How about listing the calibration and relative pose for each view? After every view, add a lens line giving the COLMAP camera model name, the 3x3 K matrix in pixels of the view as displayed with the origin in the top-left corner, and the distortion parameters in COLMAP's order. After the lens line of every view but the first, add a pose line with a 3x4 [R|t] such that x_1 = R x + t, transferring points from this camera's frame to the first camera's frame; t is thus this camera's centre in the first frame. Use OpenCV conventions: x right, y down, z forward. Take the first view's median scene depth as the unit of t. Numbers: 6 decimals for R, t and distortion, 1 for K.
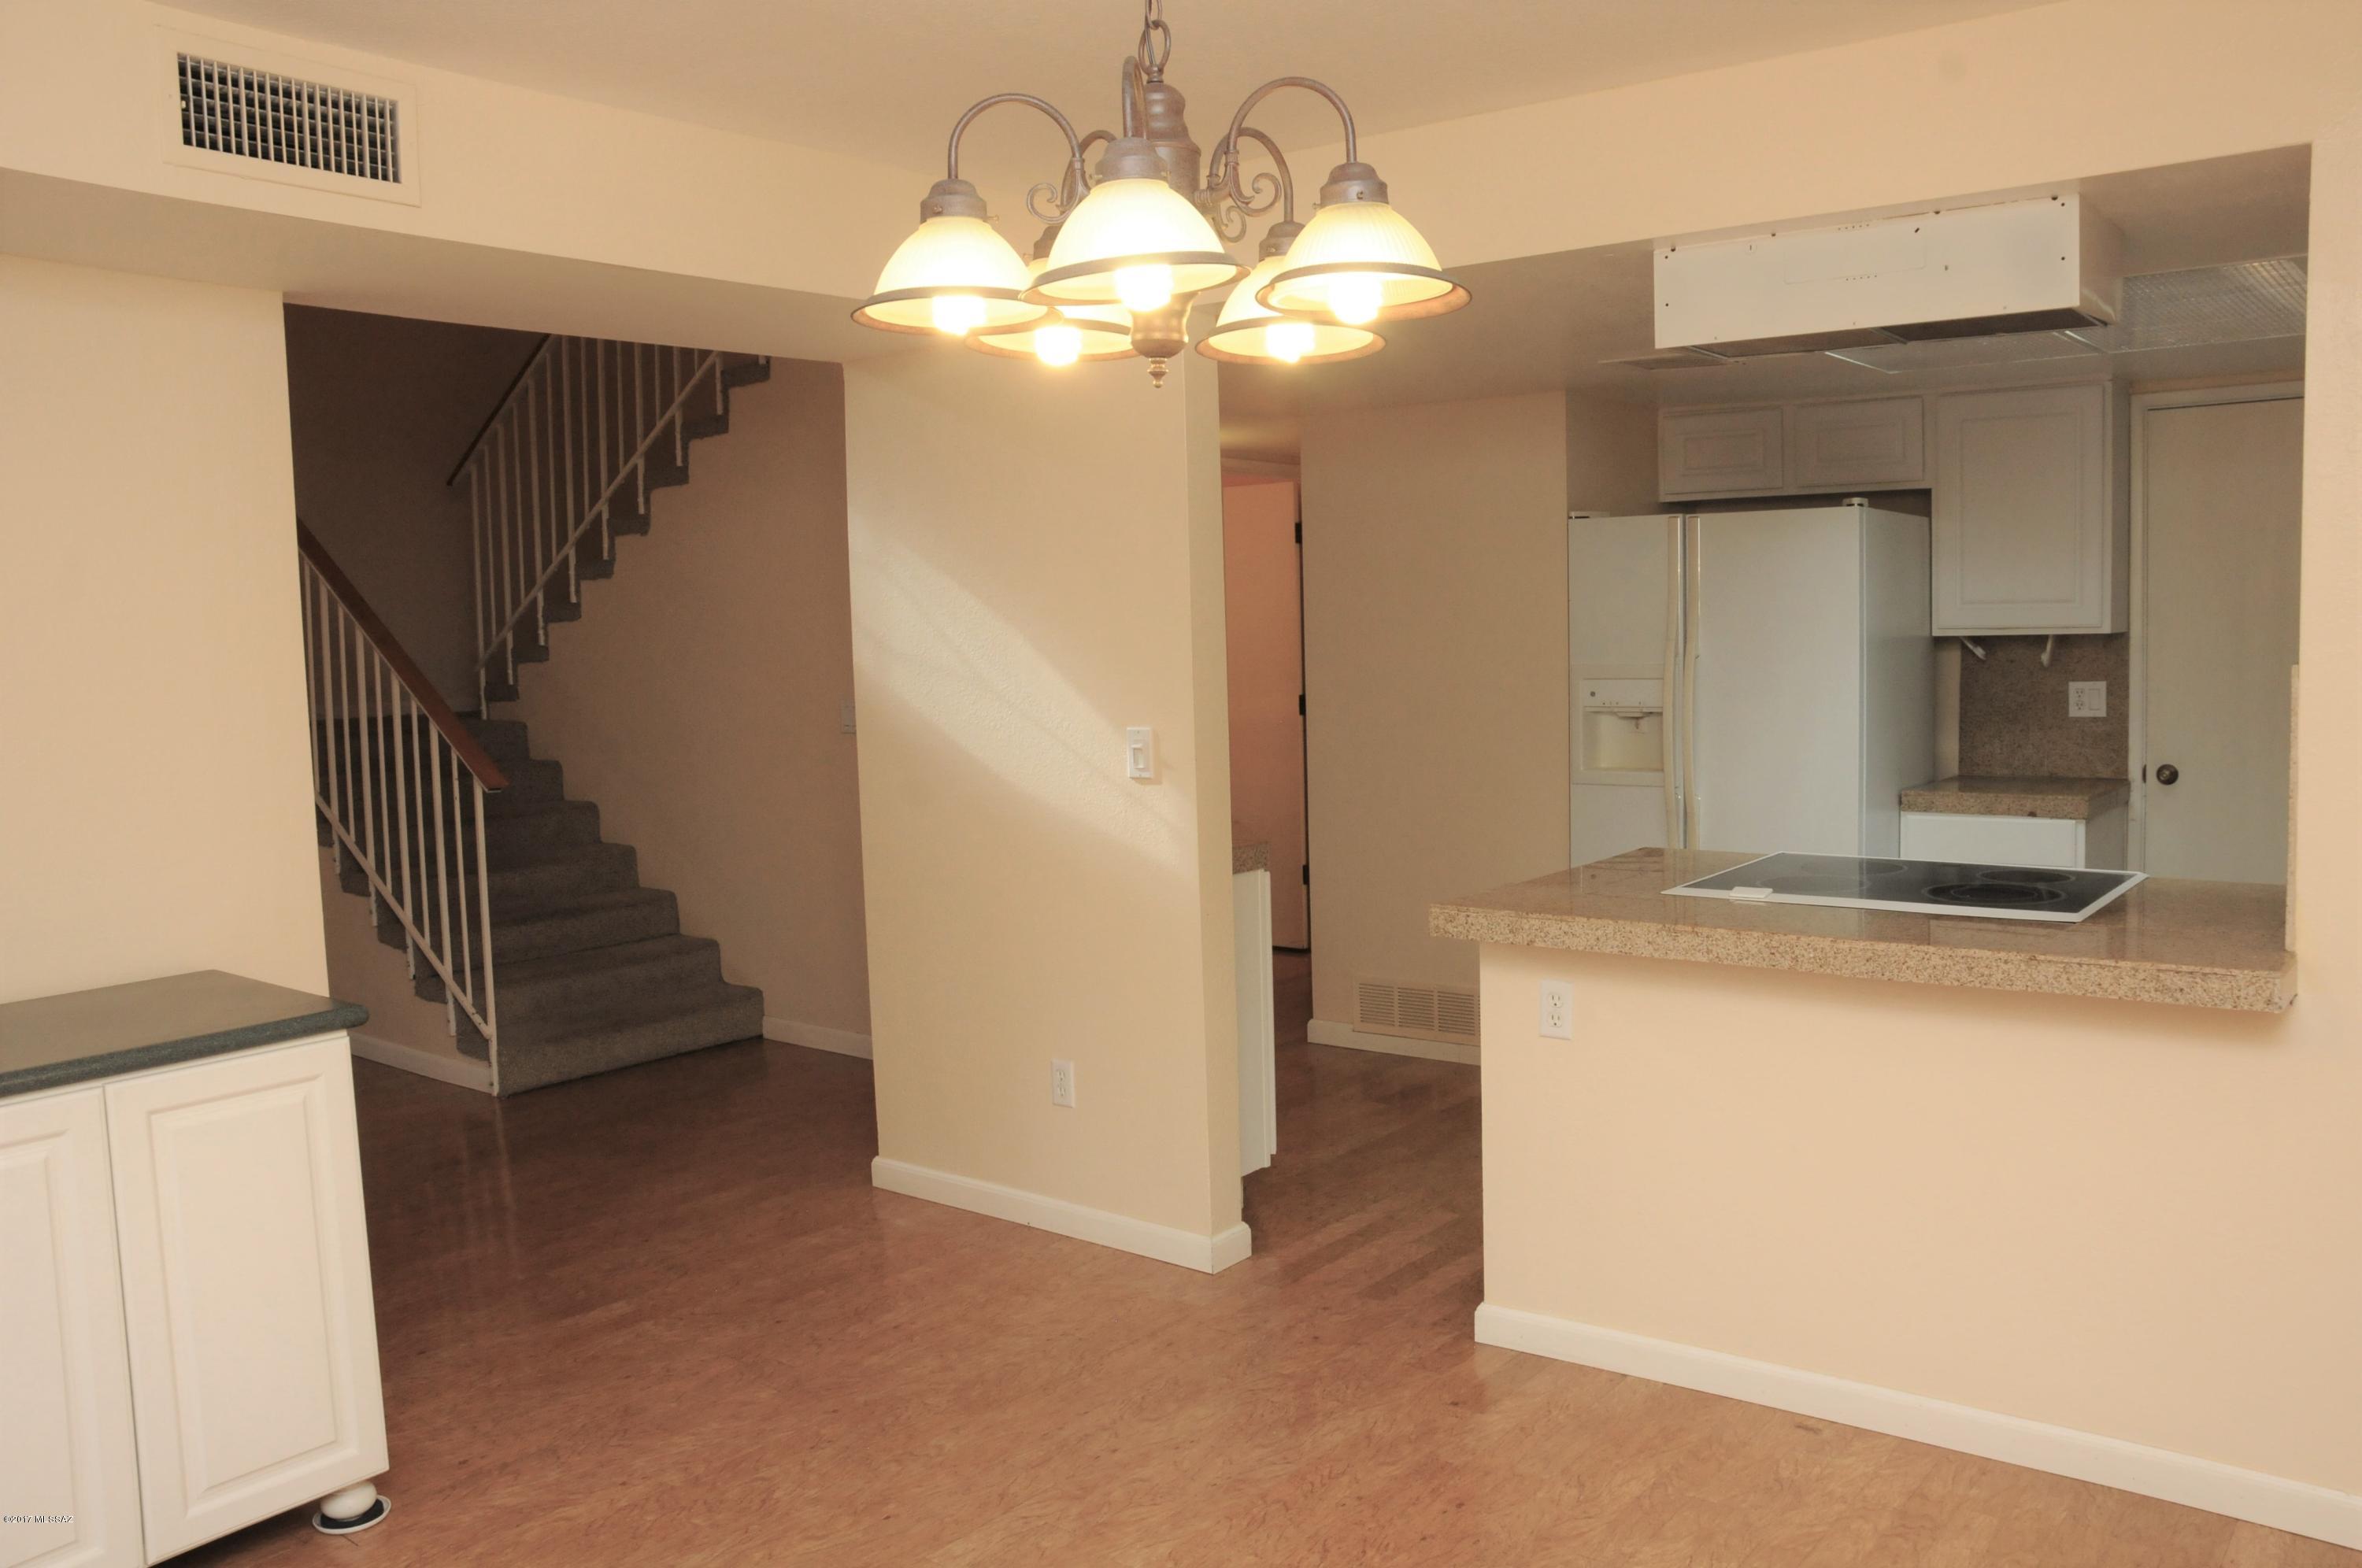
lens RADIAL K [[1862.5, 0, 1222.7], [0, 1862.5, 794.4], [0, 0, 1]] dist [-0.181353, 0.184027]
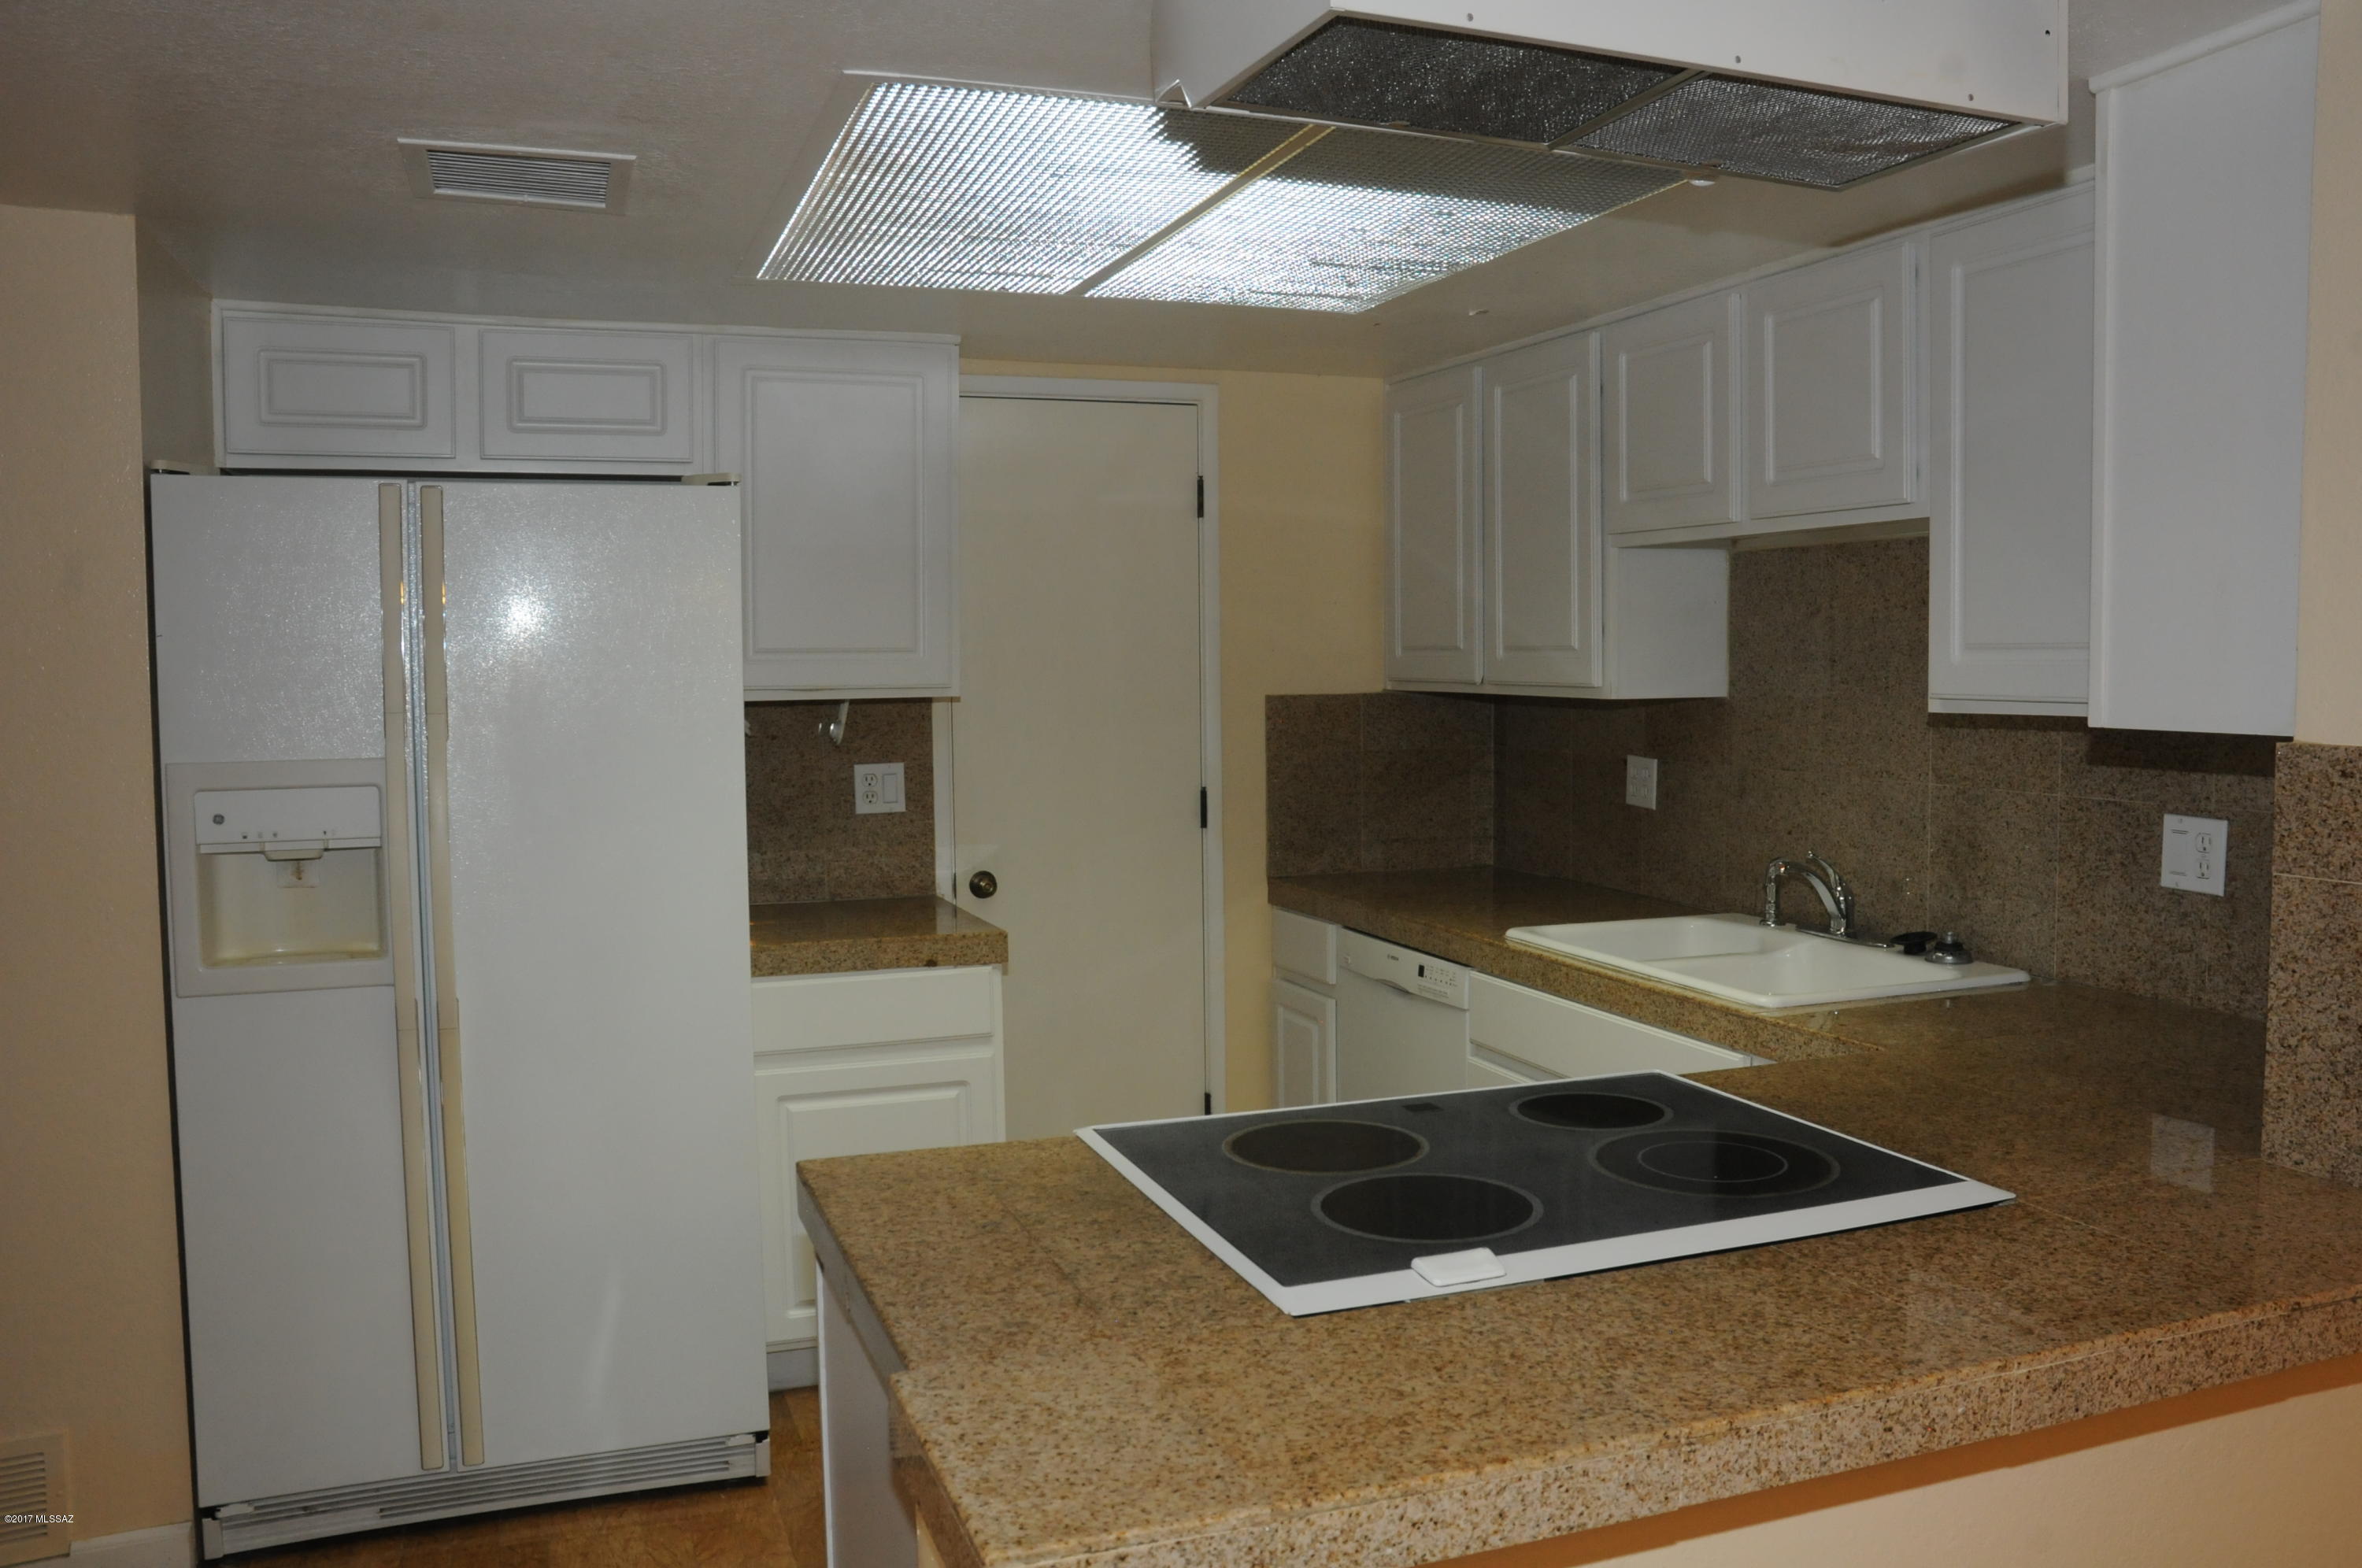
lens RADIAL K [[1862.5, 0, 1222.7], [0, 1862.5, 794.4], [0, 0, 1]] dist [-0.181353, 0.184027]
pose [[0.519499, -0.038305, 0.853612, -0.078109], [0.071979, 0.997406, 0.000952, -0.041976], [-0.851434, 0.060948, 0.520909, 0.509874]]
